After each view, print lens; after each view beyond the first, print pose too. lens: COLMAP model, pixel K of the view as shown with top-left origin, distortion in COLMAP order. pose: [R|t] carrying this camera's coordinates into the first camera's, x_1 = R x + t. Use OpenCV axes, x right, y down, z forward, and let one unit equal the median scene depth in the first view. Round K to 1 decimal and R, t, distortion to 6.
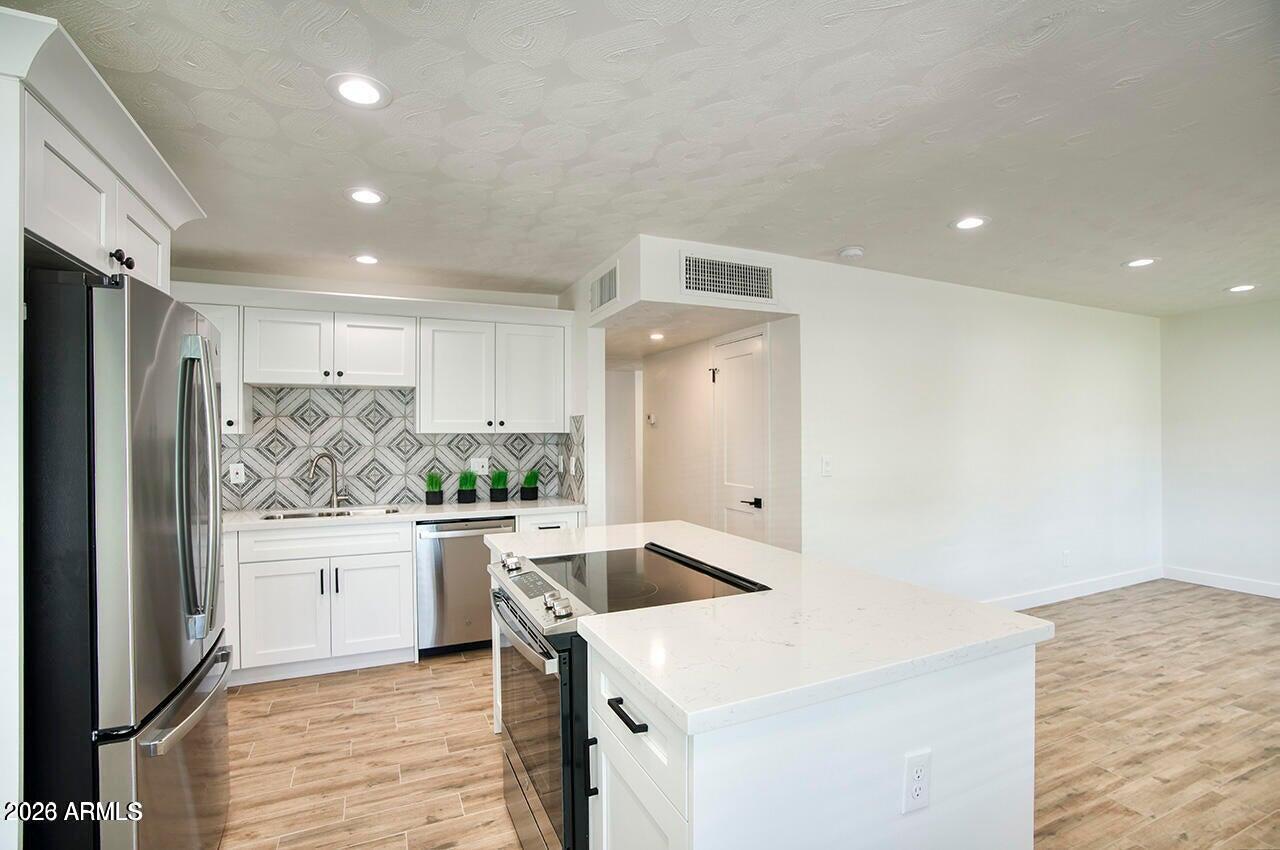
lens RADIAL K [[585.0, 0, 631.2], [0, 585.0, 427.9], [0, 0, 1]] dist [-0.066333, 0.023259]
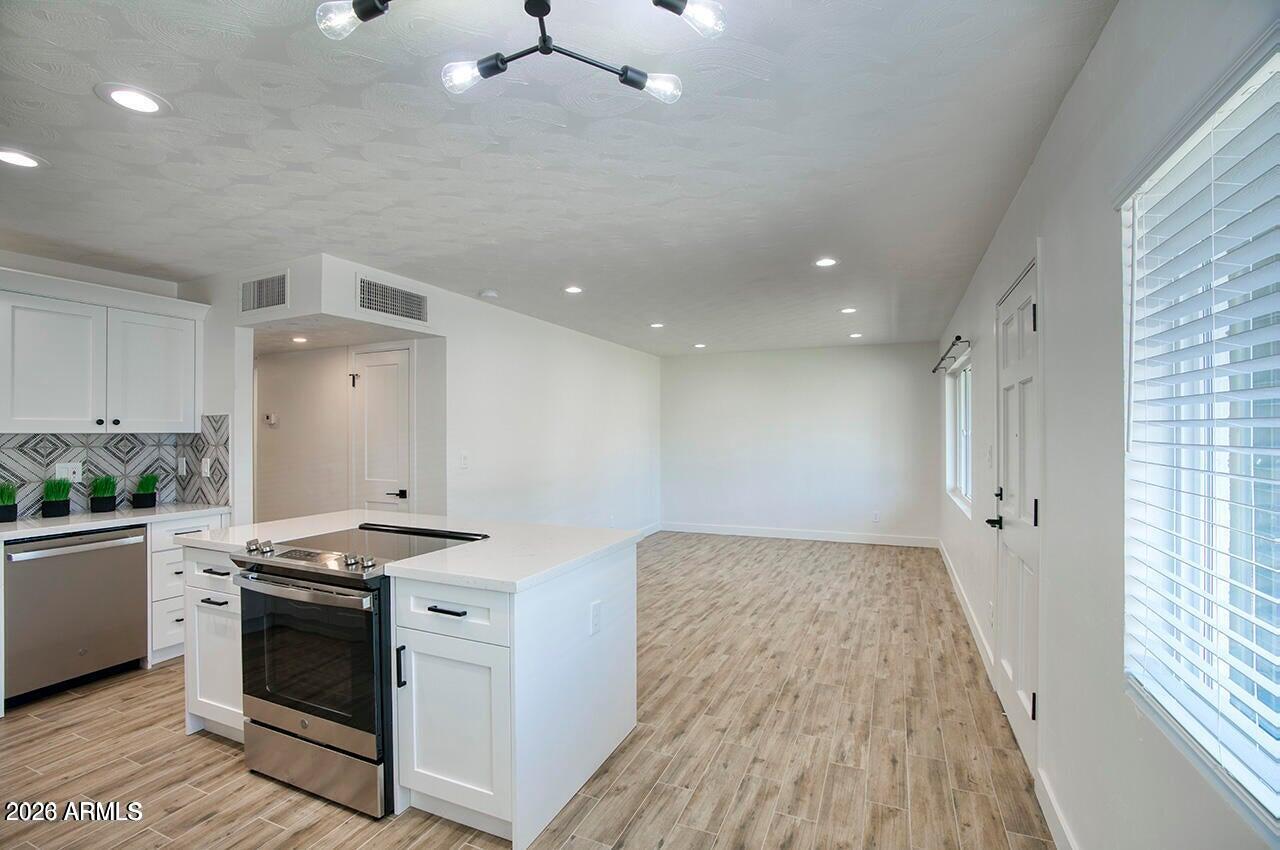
lens RADIAL K [[585.0, 0, 631.2], [0, 585.0, 427.9], [0, 0, 1]] dist [-0.066333, 0.023259]
pose [[0.745352, 0.007743, 0.666626, -0.229970], [-0.006173, 0.999970, -0.004712, 0.000289], [-0.666642, -0.000603, 0.745378, -0.171182]]
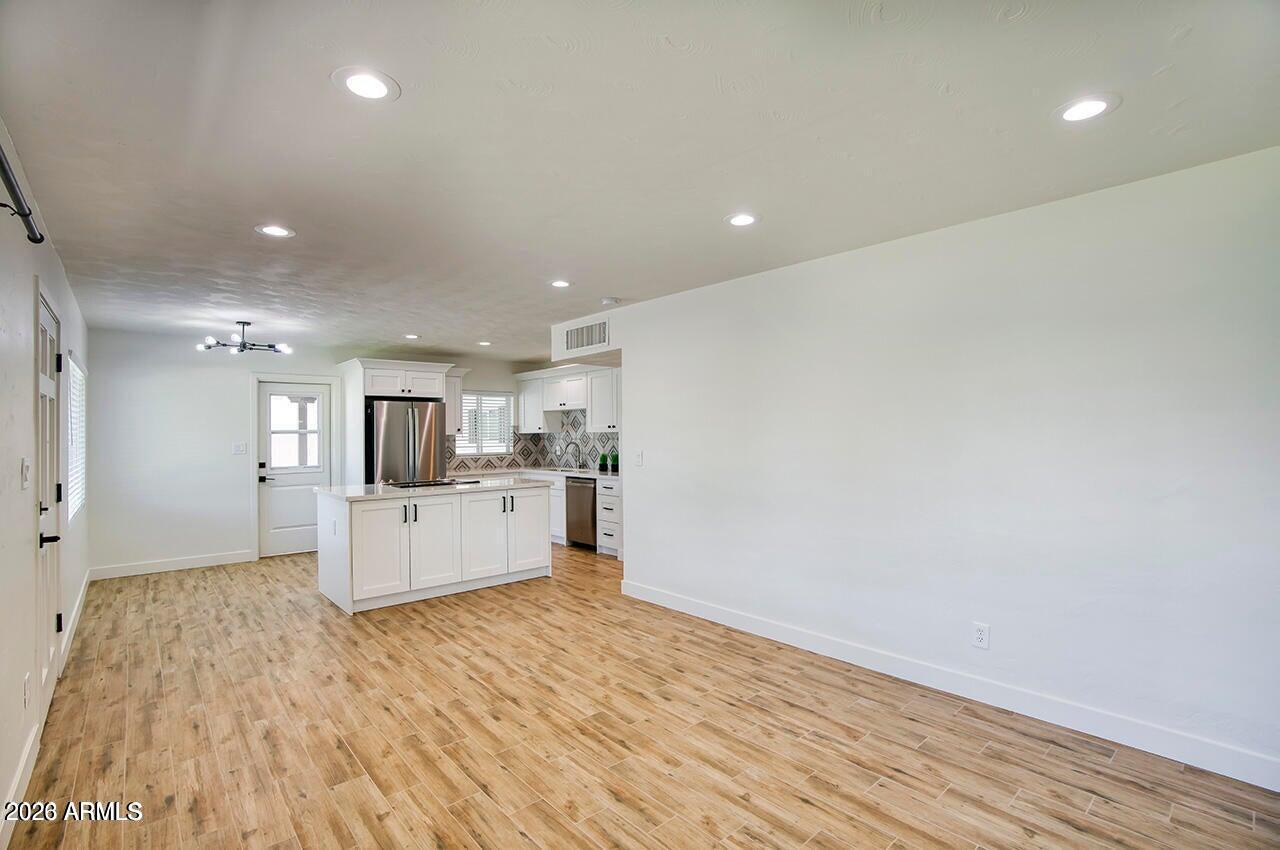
lens RADIAL K [[585.0, 0, 631.2], [0, 585.0, 427.9], [0, 0, 1]] dist [-0.066333, 0.023259]
pose [[0.302693, -0.007678, -0.953057, 1.585253], [0.015362, 0.999877, -0.003176, 0.002719], [0.952964, -0.013680, 0.302773, 0.576859]]
